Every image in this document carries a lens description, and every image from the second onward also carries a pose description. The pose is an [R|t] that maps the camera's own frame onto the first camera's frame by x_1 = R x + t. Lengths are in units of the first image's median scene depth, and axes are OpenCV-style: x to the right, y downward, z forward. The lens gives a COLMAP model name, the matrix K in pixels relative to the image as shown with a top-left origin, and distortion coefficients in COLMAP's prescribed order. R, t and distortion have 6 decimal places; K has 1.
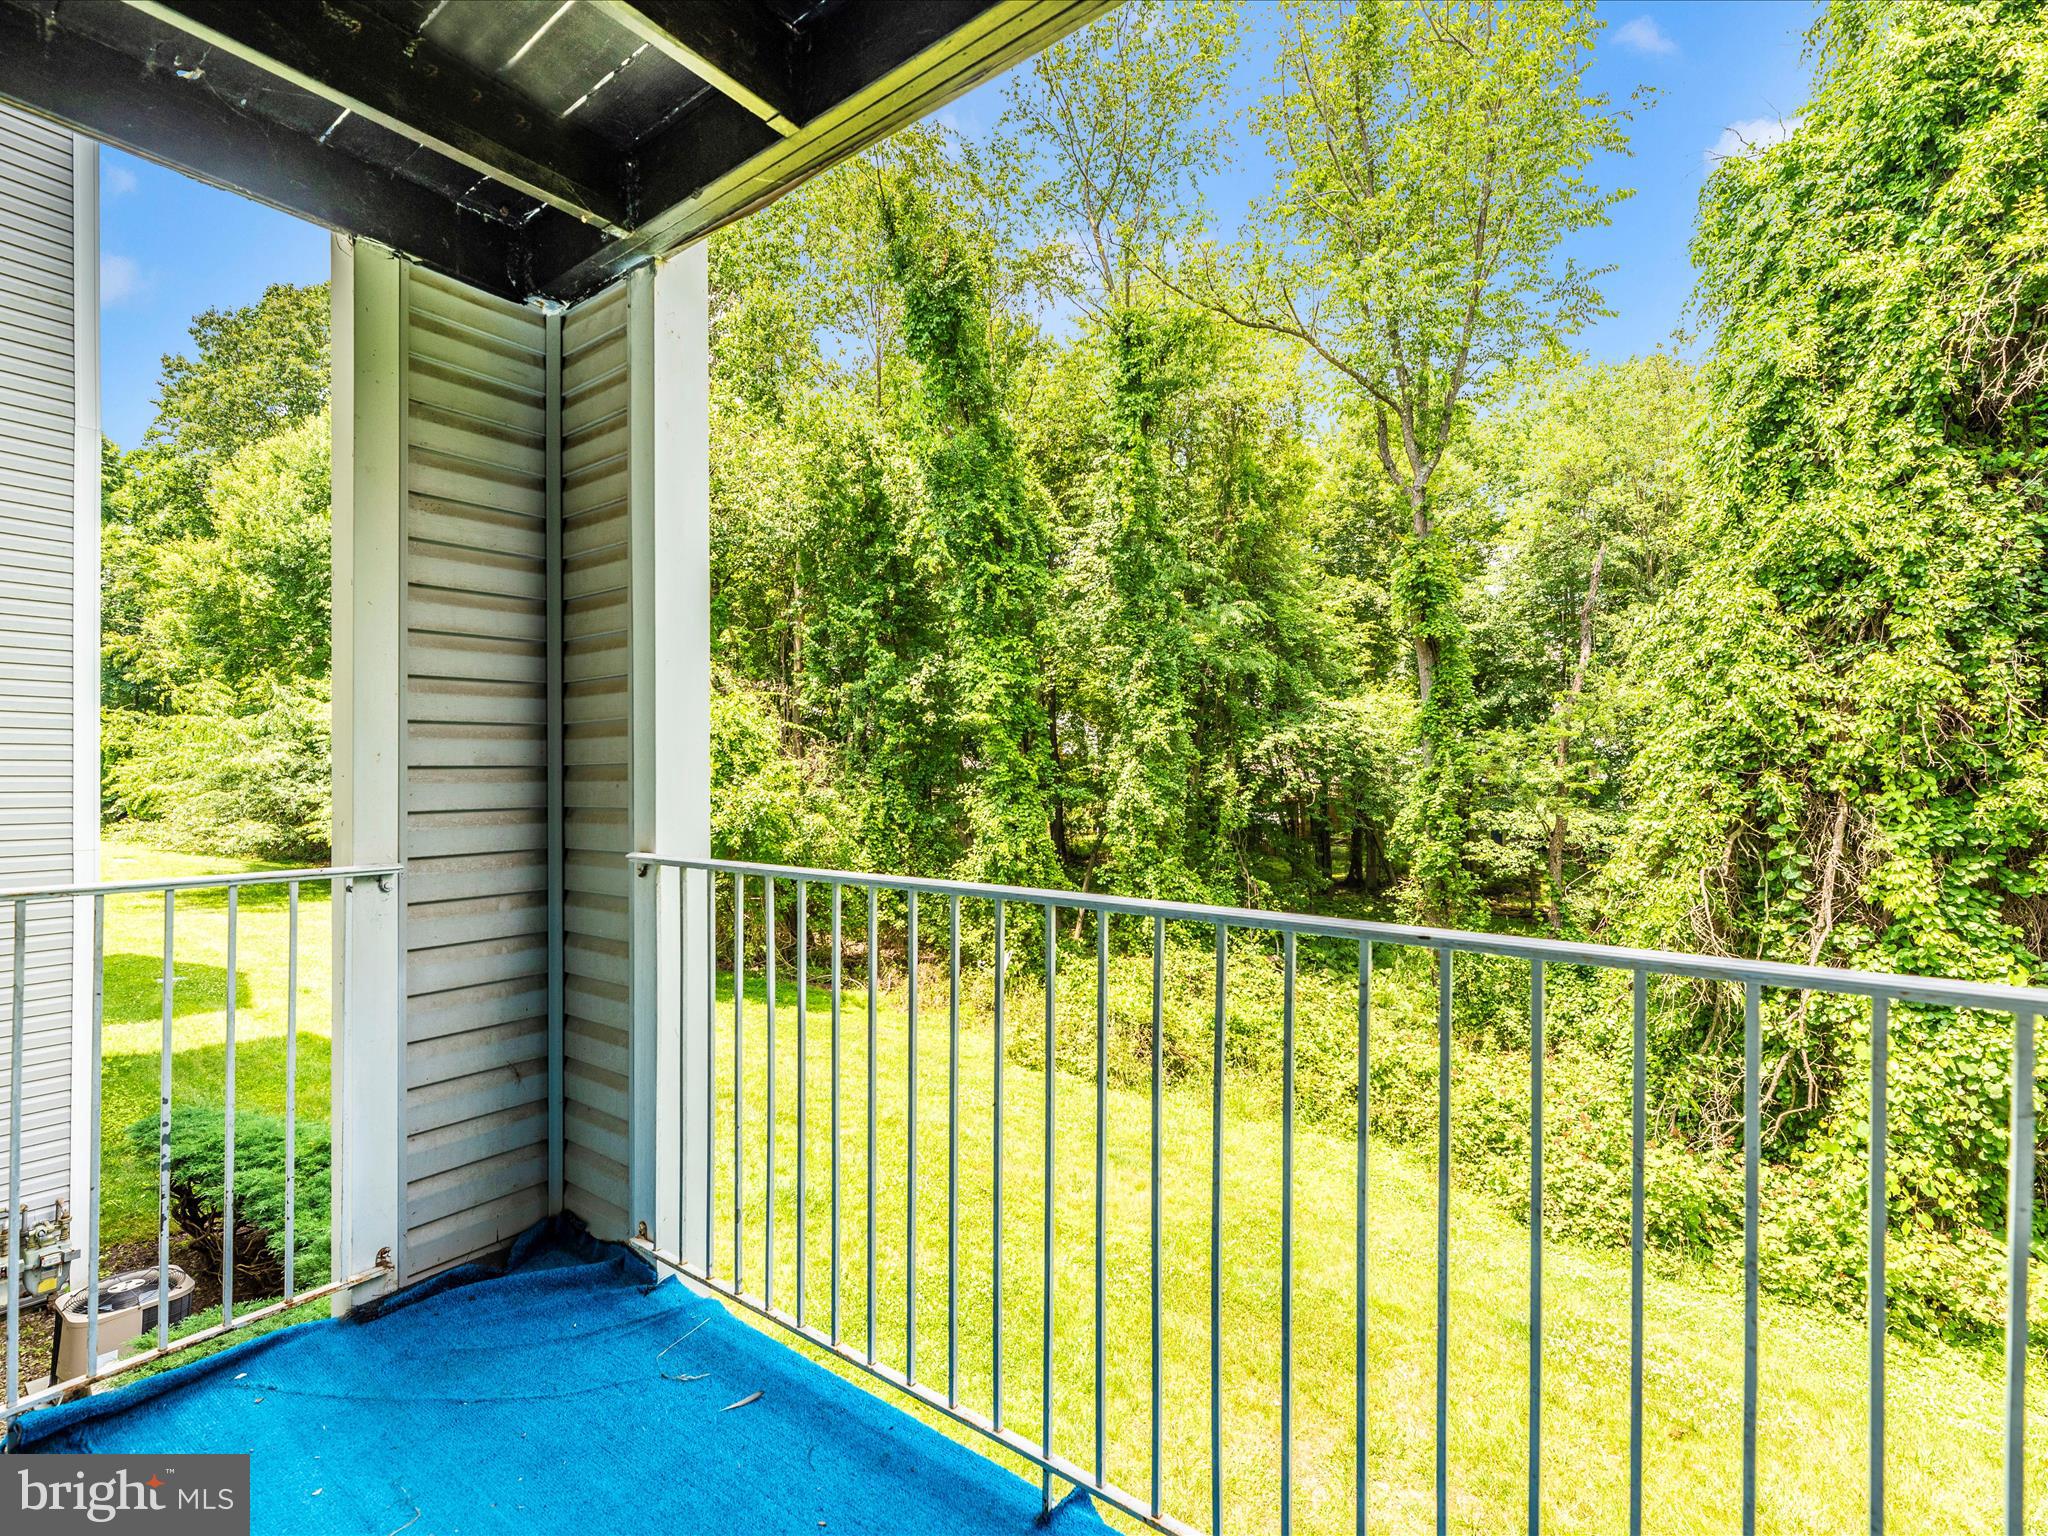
lens RADIAL K [[931.9, 0, 1025.6], [0, 931.9, 776.0], [0, 0, 1]] dist [0.008593, 0.000402]
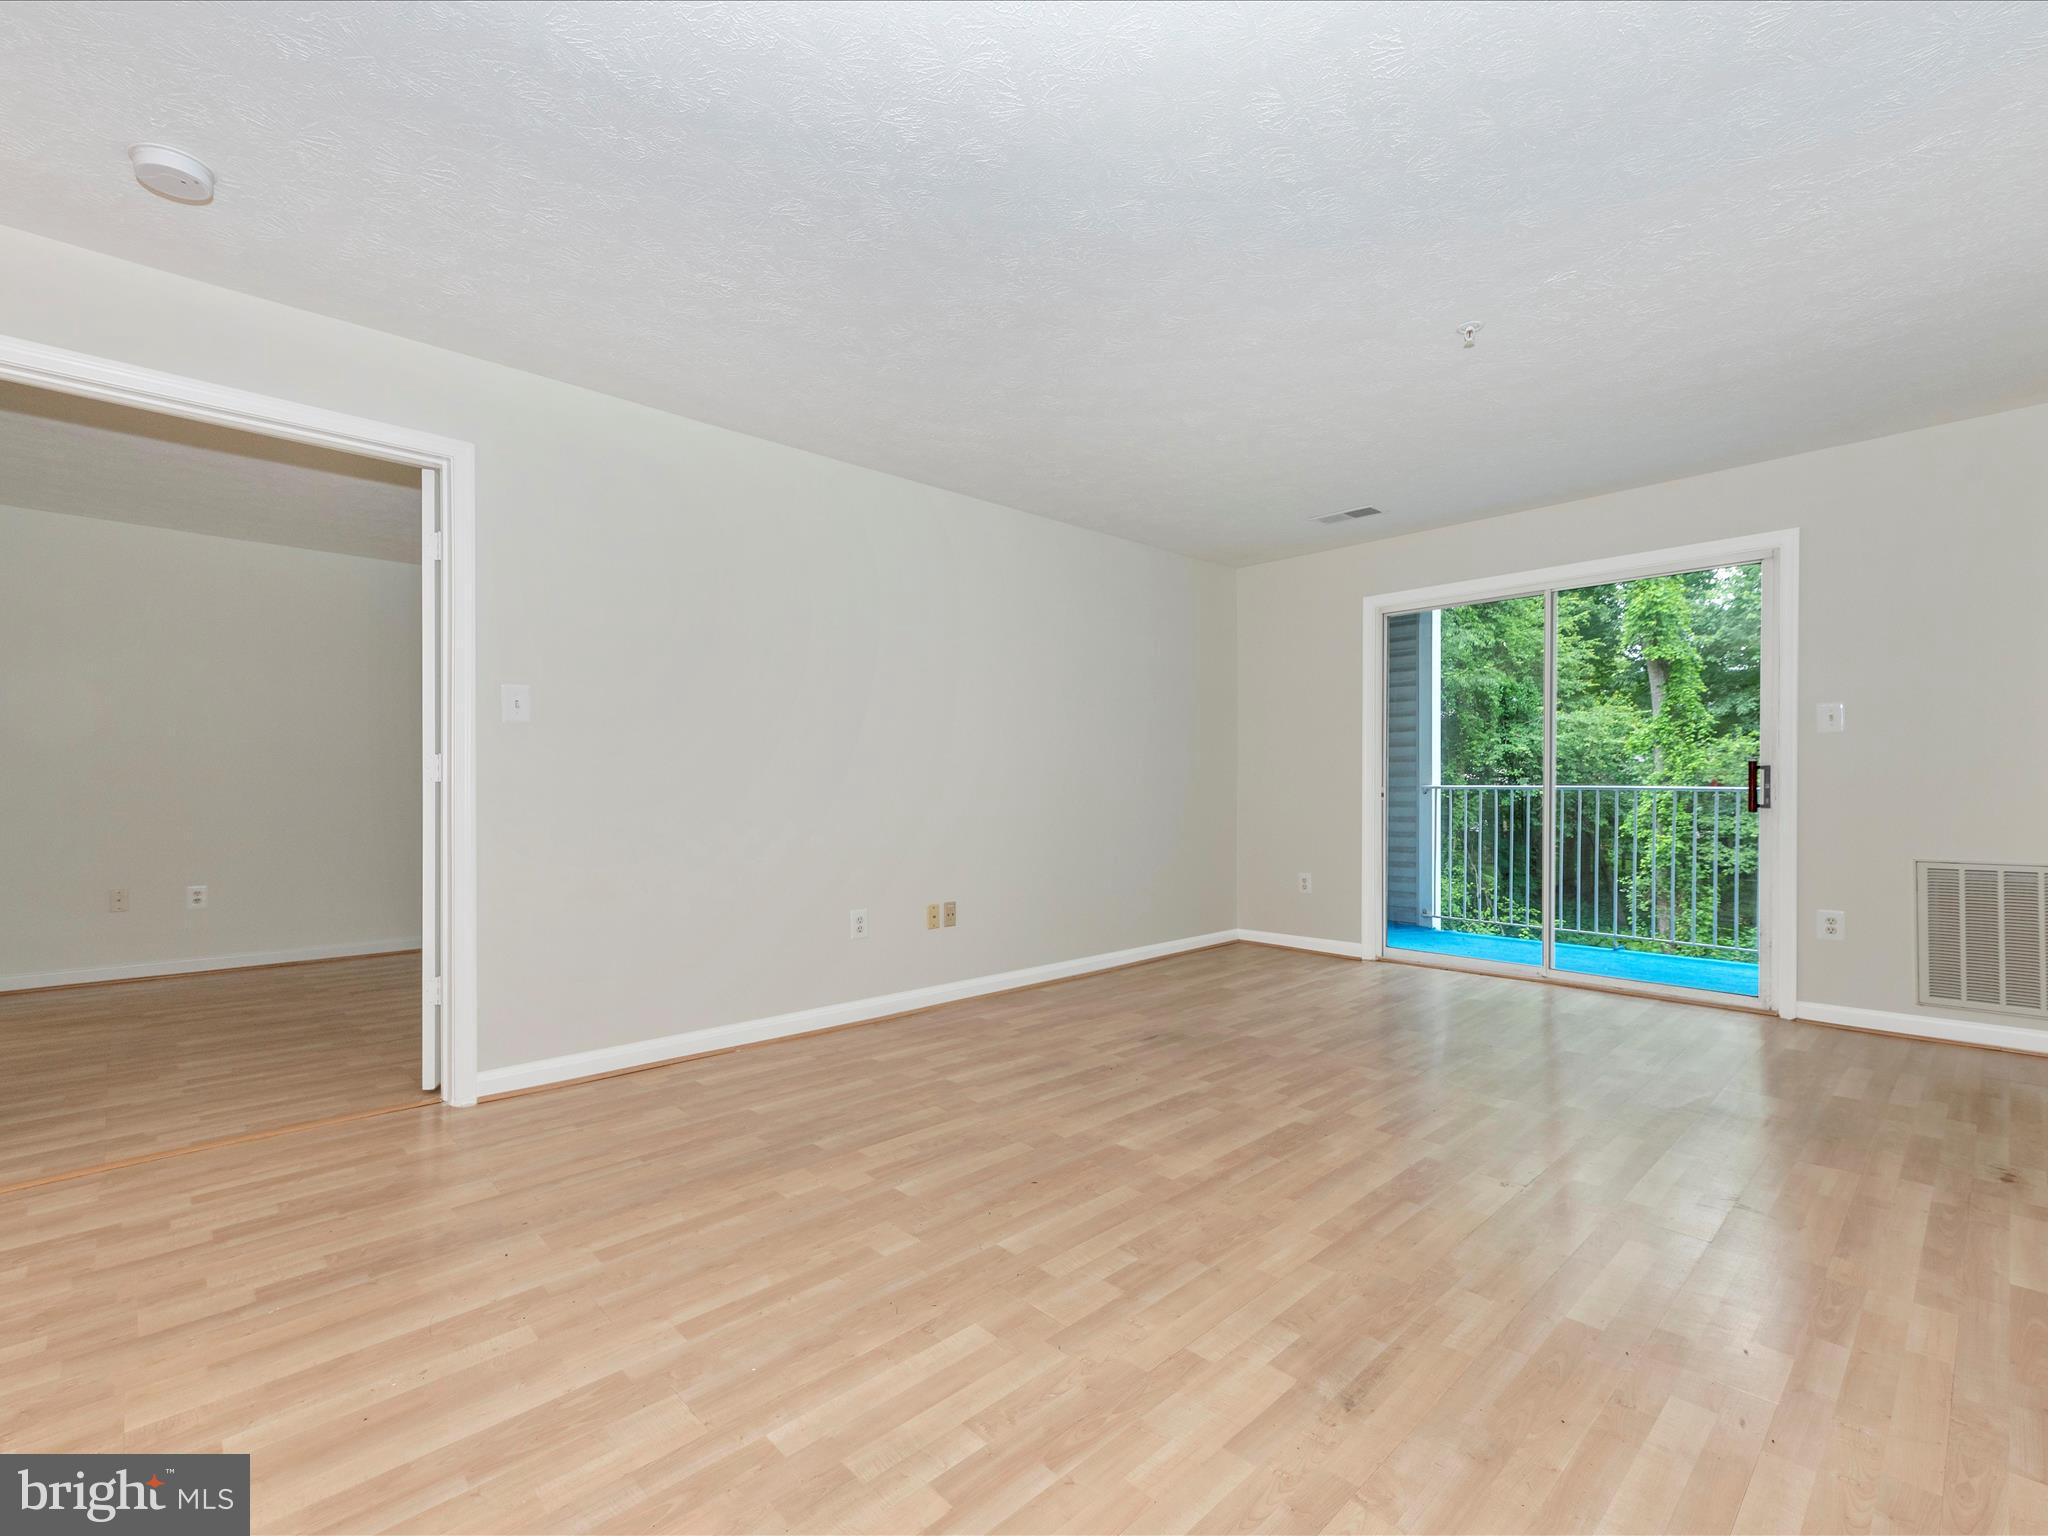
lens RADIAL K [[931.9, 0, 1025.6], [0, 931.9, 776.0], [0, 0, 1]] dist [0.008593, 0.000402]
pose [[0.984837, 0.003074, -0.173455, -0.259510], [-0.004728, 0.999947, -0.009123, 0.018747], [0.173418, 0.009805, 0.984799, -0.512745]]
